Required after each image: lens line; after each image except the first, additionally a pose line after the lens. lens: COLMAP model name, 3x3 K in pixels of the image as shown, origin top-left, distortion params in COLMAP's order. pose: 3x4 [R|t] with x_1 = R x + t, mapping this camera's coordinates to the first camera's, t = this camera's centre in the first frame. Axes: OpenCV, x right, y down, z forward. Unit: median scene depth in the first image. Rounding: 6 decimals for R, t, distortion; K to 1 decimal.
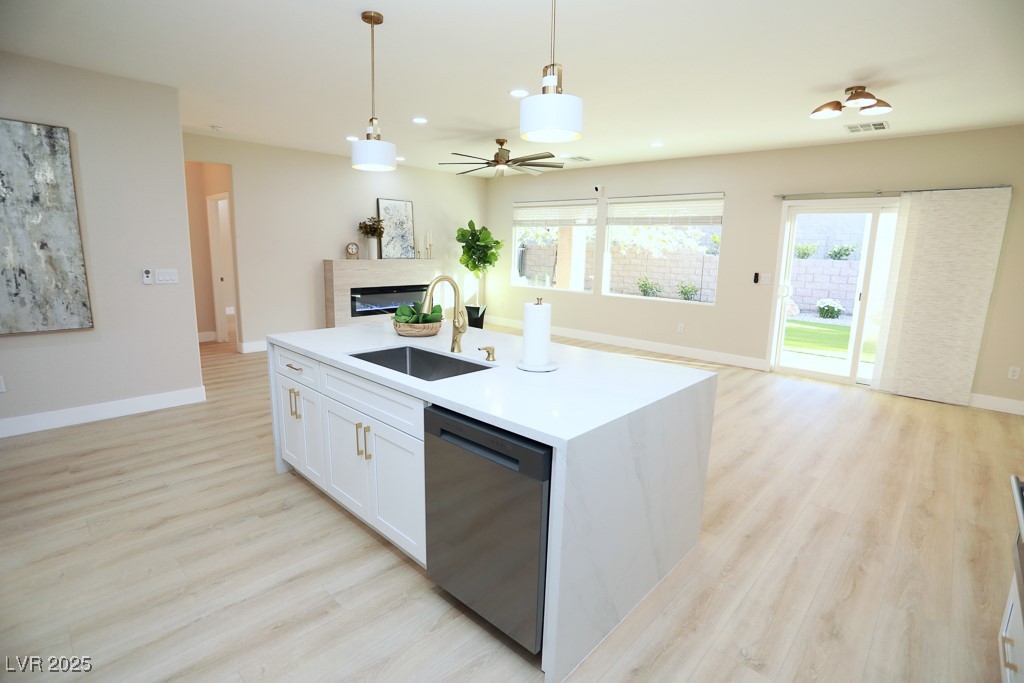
lens RADIAL K [[494.7, 0, 514.8], [0, 494.7, 342.6], [0, 0, 1]] dist [-0.069317, 0.028216]
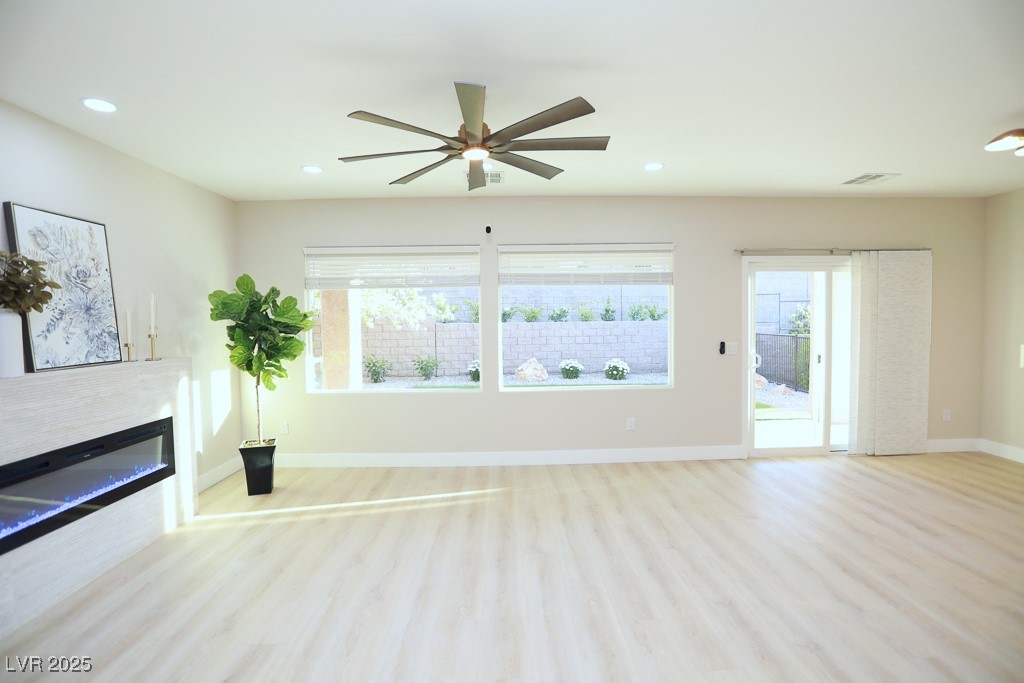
lens RADIAL K [[494.7, 0, 514.8], [0, 494.7, 342.6], [0, 0, 1]] dist [-0.069317, 0.028216]
pose [[0.716207, -0.066314, 0.694730, -0.261191], [0.161321, 0.984246, -0.072358, -0.112286], [-0.678987, 0.163898, 0.715622, 0.525579]]
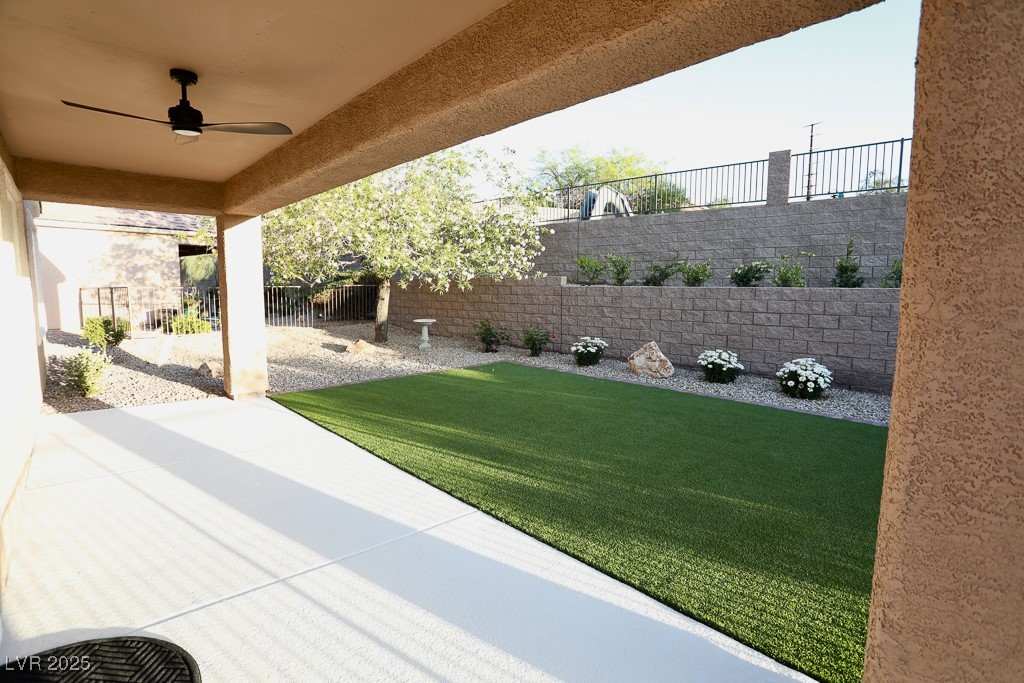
lens RADIAL K [[494.7, 0, 514.8], [0, 494.7, 342.6], [0, 0, 1]] dist [-0.069317, 0.028216]
pose [[0.997037, -0.016379, -0.075154, 0.722180], [0.010833, 0.997228, -0.073609, -0.093673], [0.076151, 0.072577, 0.994451, 0.592201]]
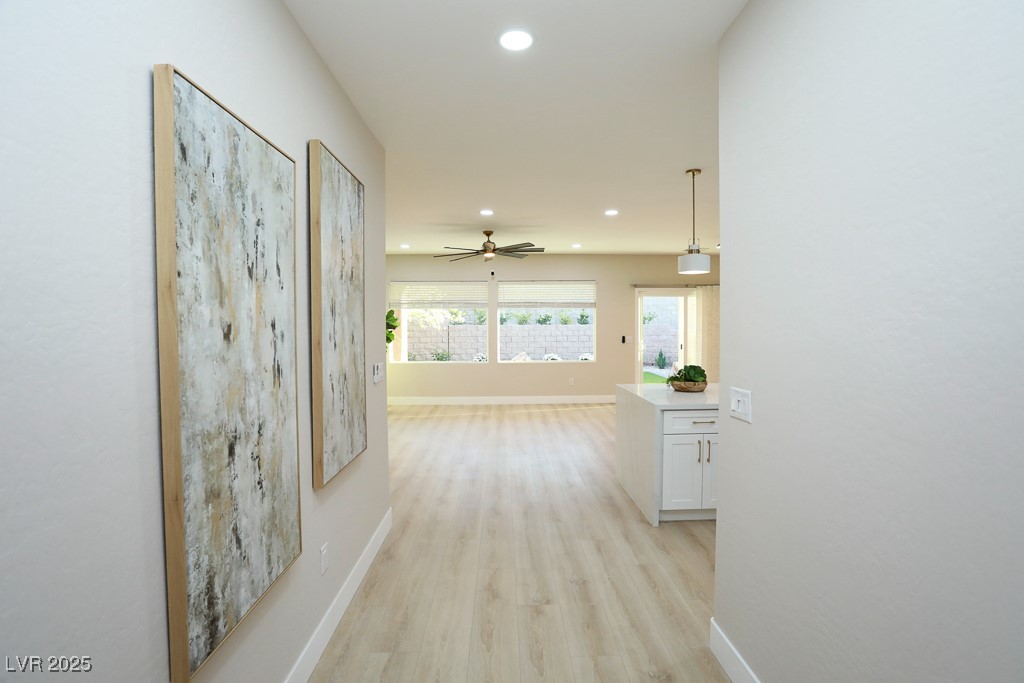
lens RADIAL K [[494.7, 0, 514.8], [0, 494.7, 342.6], [0, 0, 1]] dist [-0.069317, 0.028216]
pose [[0.713385, -0.056290, 0.698508, -0.617384], [0.153568, 0.985098, -0.077454, -0.048447], [-0.683739, 0.162523, 0.711398, 0.144290]]
